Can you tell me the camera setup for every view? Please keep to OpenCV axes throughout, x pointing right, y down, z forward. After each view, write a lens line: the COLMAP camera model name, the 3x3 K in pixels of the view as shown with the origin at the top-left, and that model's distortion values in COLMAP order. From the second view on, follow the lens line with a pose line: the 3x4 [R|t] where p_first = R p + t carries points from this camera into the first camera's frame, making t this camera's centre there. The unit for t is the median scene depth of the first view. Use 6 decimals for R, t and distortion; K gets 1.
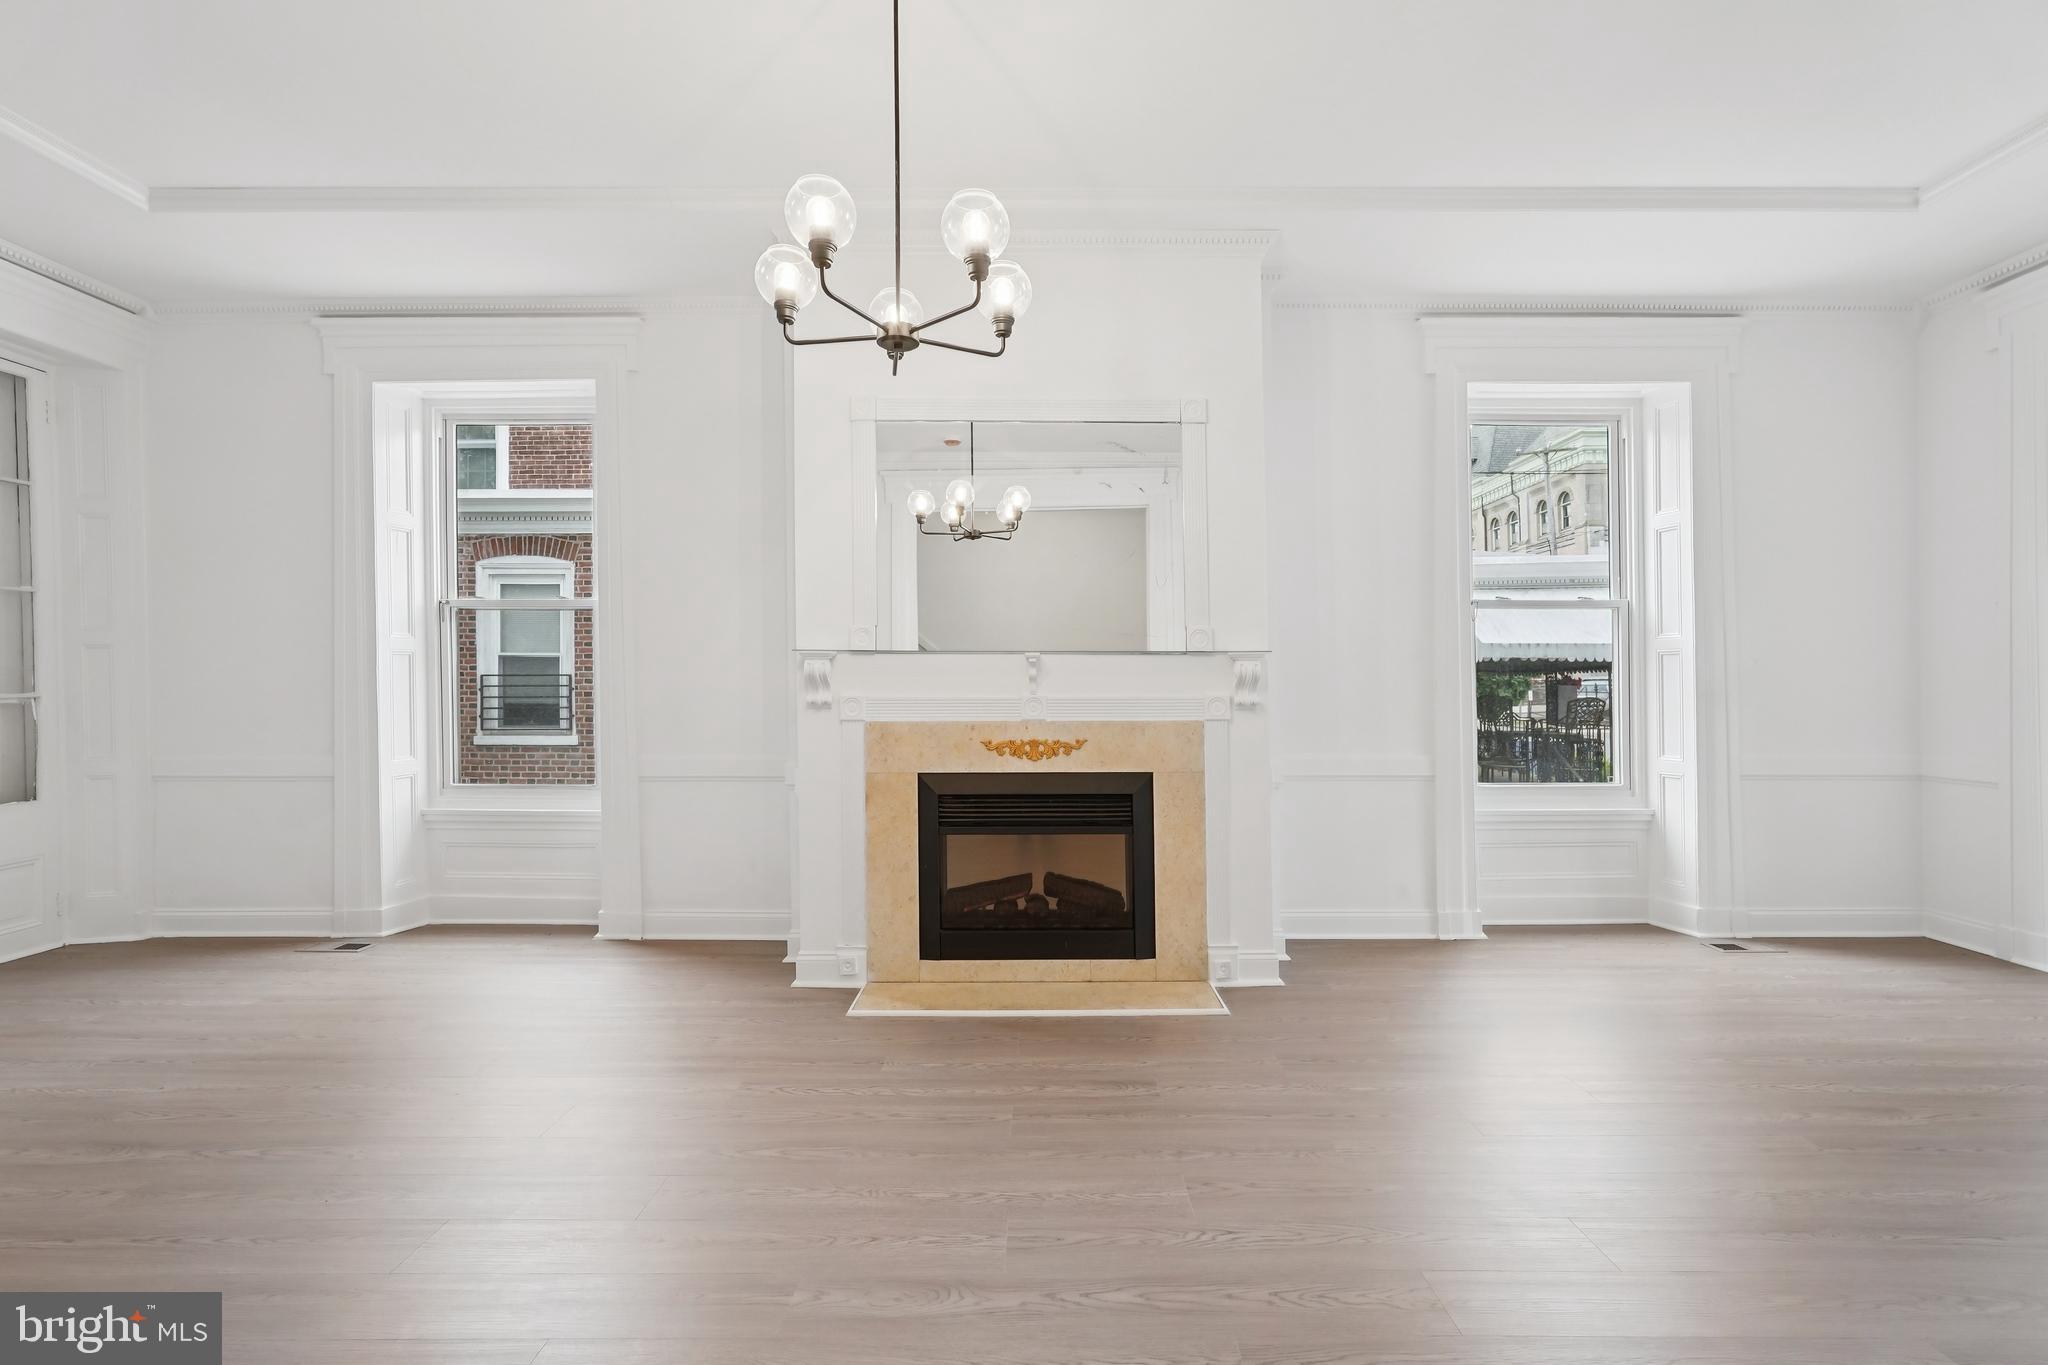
lens RADIAL K [[922.1, 0, 1027.4], [0, 922.1, 689.7], [0, 0, 1]] dist [-0.003274, -0.000235]
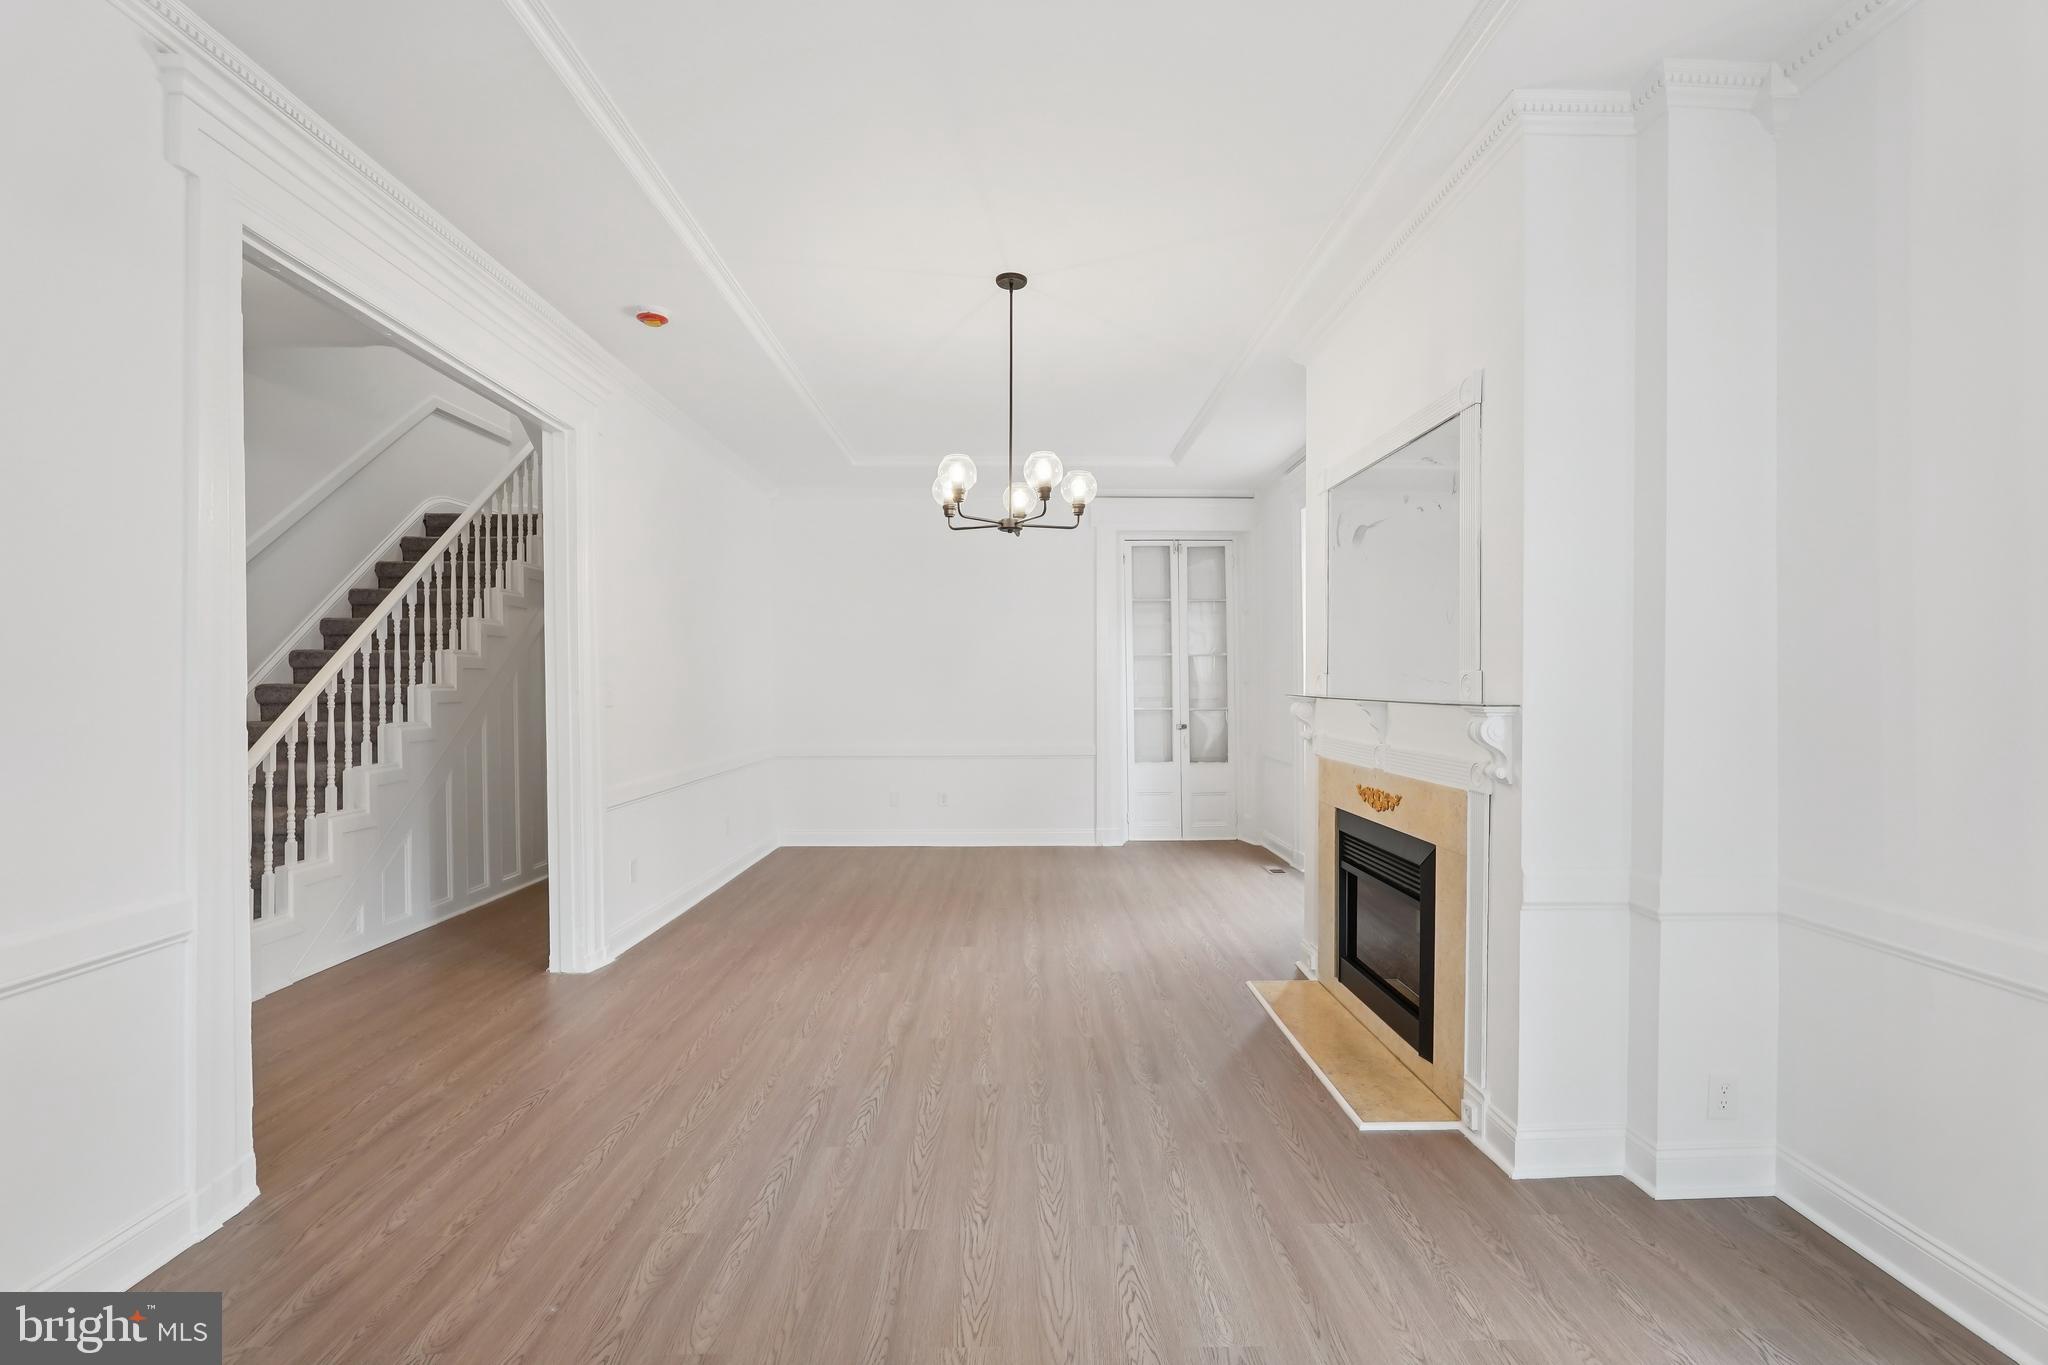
lens RADIAL K [[922.1, 0, 1027.4], [0, 922.1, 689.7], [0, 0, 1]] dist [-0.003274, -0.000235]
pose [[0.017740, 0.012513, -0.999764, 0.987661], [0.002042, 0.999919, 0.012552, -0.065382], [0.999841, -0.002264, 0.017713, 0.622028]]
